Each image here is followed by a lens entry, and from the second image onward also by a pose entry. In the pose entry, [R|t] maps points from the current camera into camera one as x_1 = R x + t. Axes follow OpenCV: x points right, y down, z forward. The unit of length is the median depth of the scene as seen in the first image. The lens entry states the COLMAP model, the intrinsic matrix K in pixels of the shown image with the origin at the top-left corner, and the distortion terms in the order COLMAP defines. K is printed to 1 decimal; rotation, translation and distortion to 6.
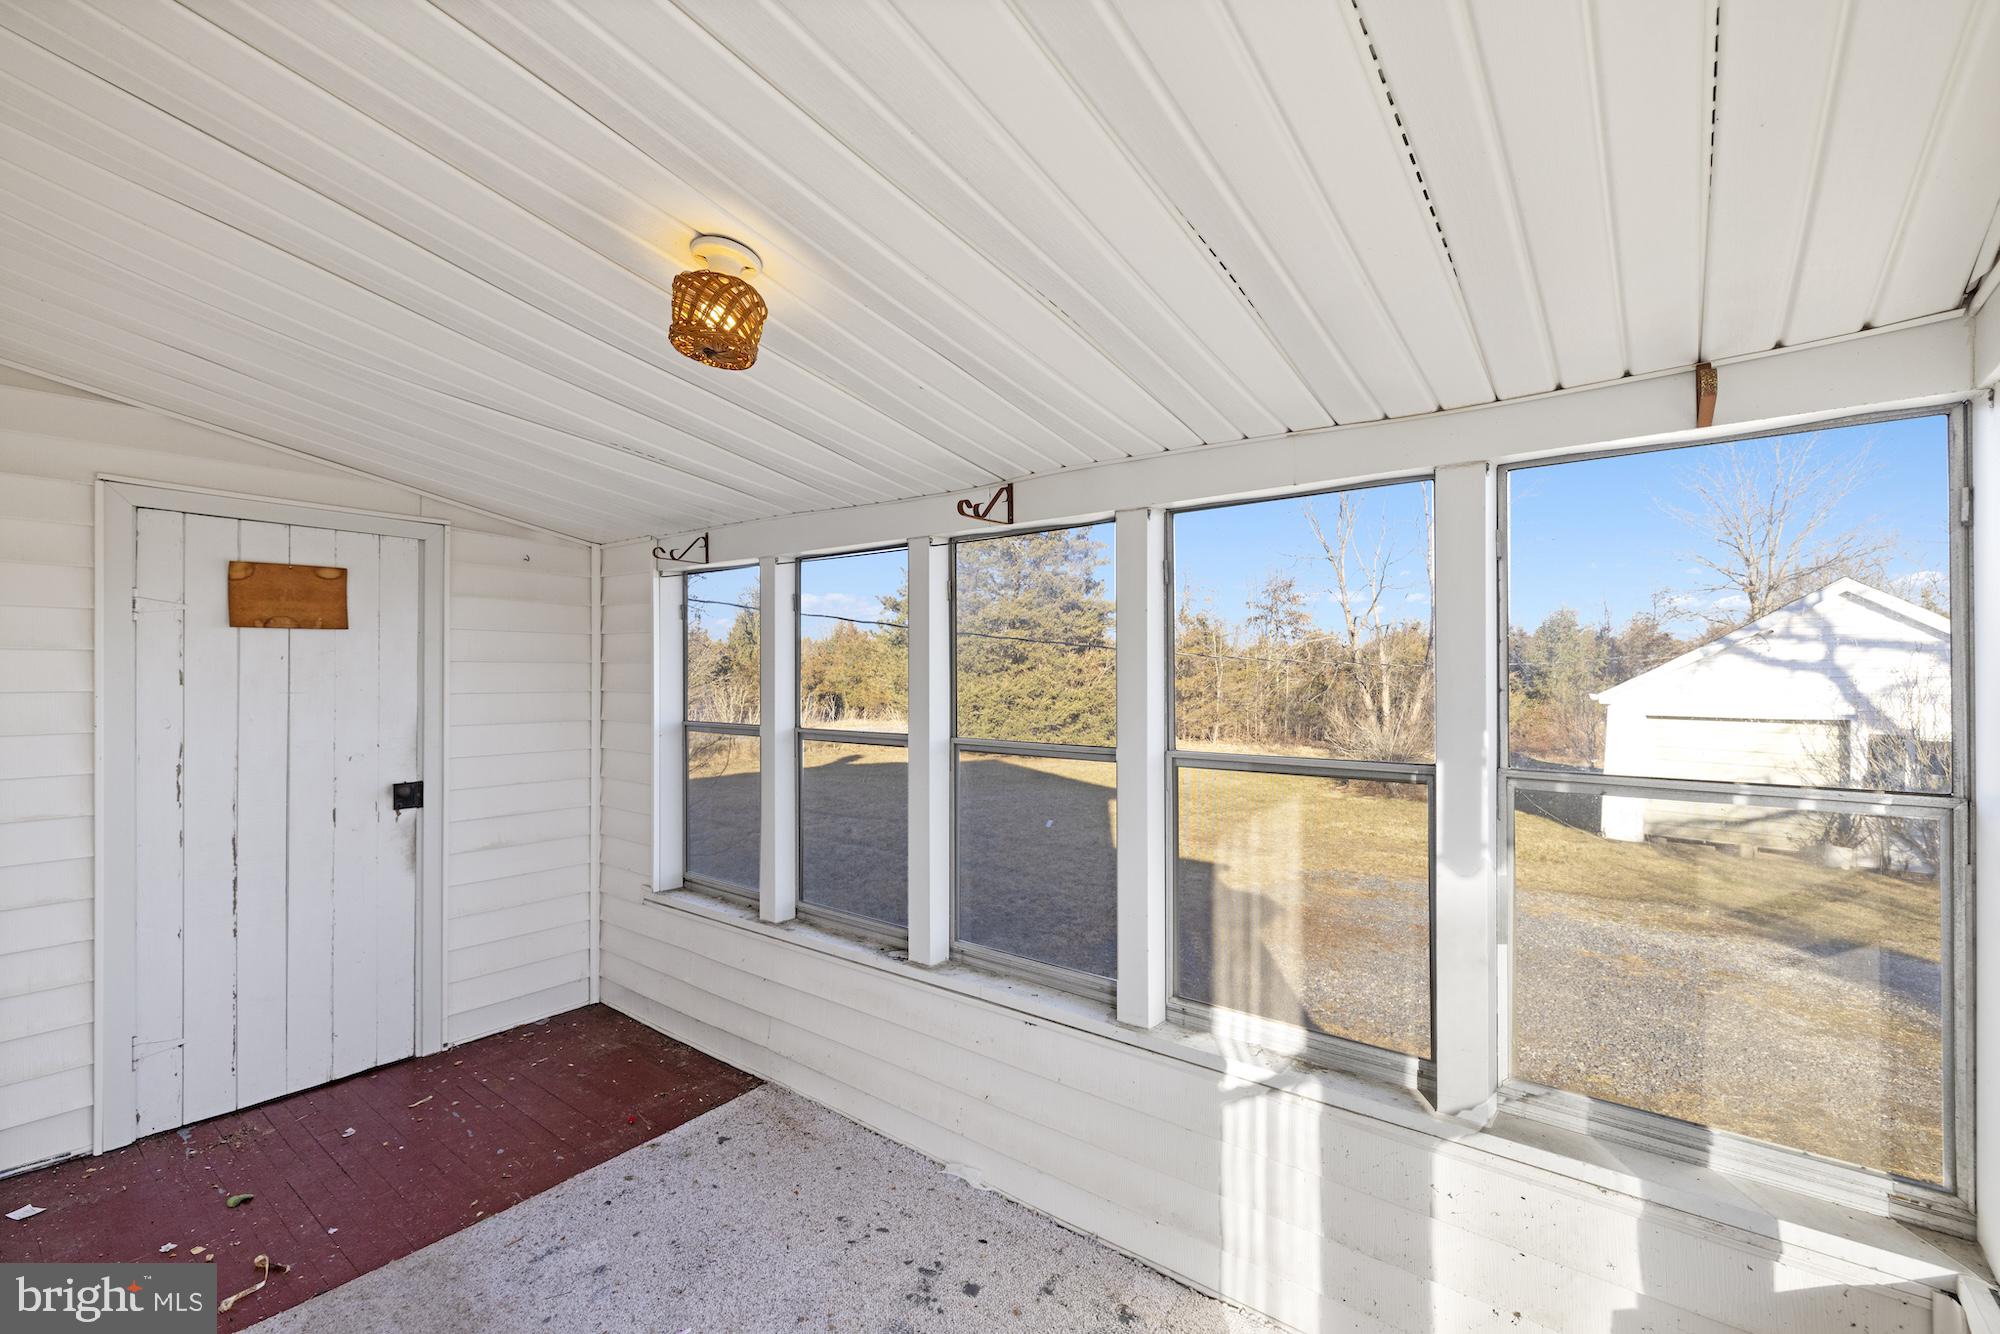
lens RADIAL K [[859.7, 0, 983.2], [0, 859.7, 665.0], [0, 0, 1]] dist [0.008435, -0.002087]
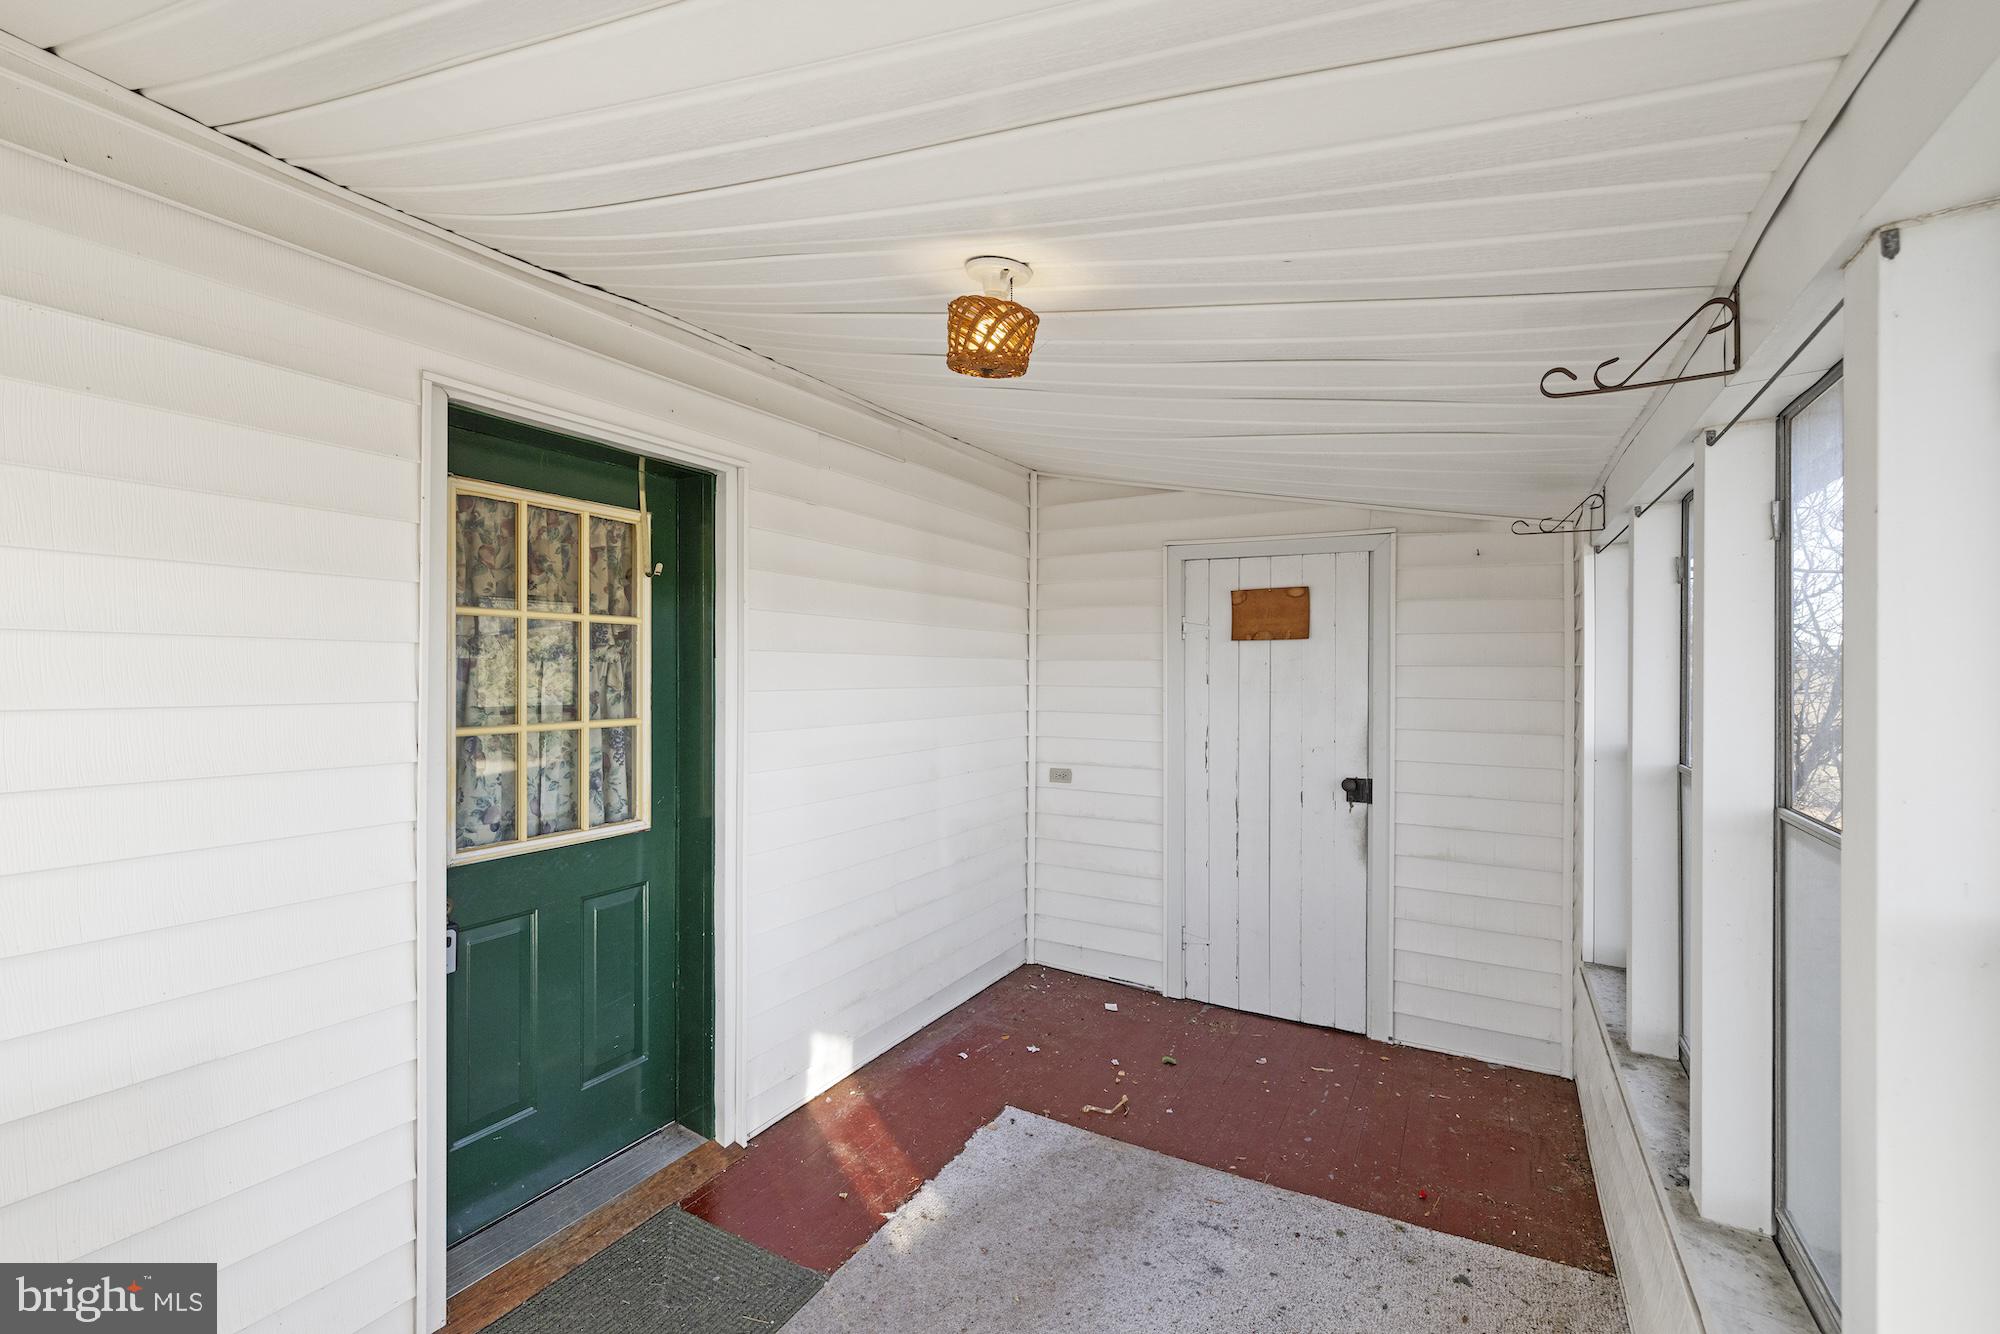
lens RADIAL K [[859.7, 0, 985.3], [0, 859.7, 671.6], [0, 0, 1]] dist [0.008435, -0.002087]
pose [[0.158352, -0.000447, -0.987383, 0.355855], [0.000543, 1.000000, -0.000365, 0.003208], [0.987383, -0.000479, 0.158352, 0.405913]]
